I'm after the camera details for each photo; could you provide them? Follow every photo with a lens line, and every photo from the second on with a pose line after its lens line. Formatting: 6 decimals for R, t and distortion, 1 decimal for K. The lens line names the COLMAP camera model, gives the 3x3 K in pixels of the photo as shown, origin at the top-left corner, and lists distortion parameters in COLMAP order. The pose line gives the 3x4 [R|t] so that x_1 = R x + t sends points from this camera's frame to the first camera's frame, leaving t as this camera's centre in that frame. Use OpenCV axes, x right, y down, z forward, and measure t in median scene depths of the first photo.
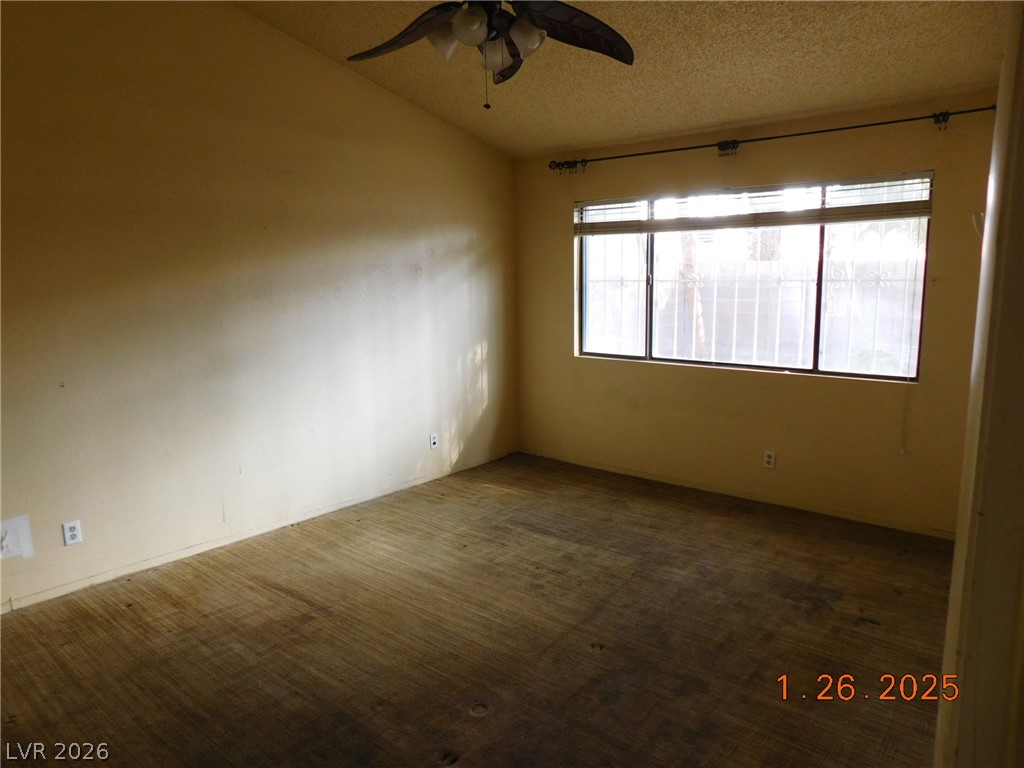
lens RADIAL K [[684.3, 0, 503.0], [0, 684.3, 381.1], [0, 0, 1]] dist [-0.073991, 0.047322]
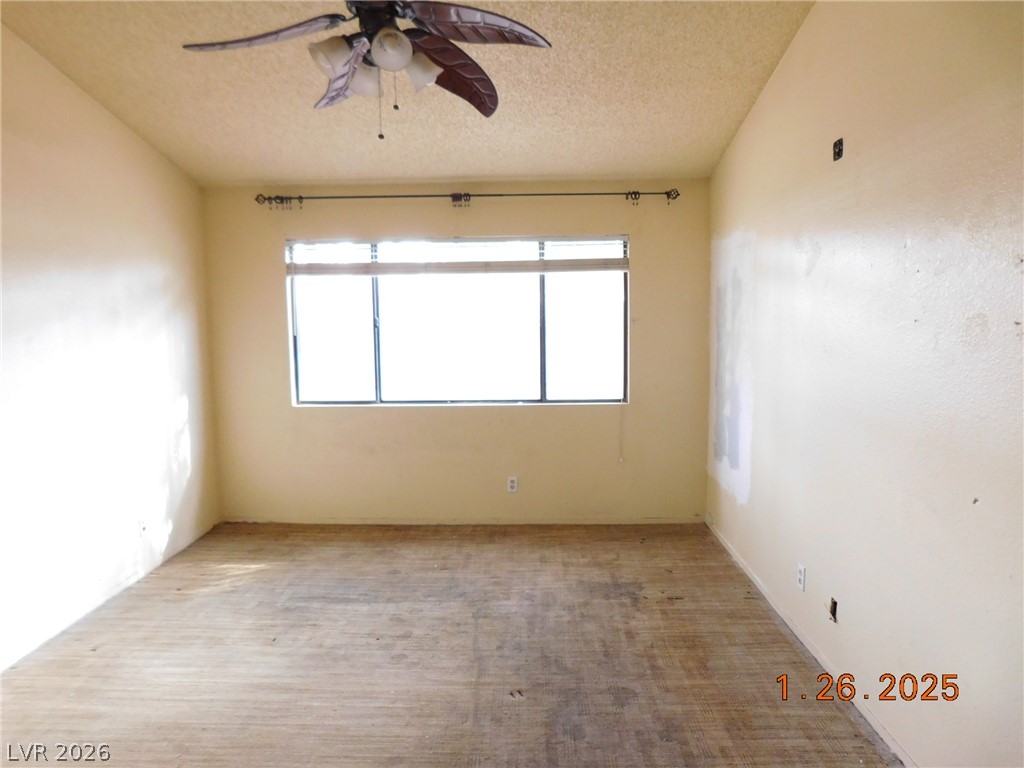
lens RADIAL K [[684.3, 0, 503.0], [0, 684.3, 381.1], [0, 0, 1]] dist [-0.073991, 0.047322]
pose [[0.777670, -0.060682, 0.625737, -0.314013], [0.096647, 0.995038, -0.023619, -0.027123], [-0.621199, 0.078843, 0.779676, 0.139007]]
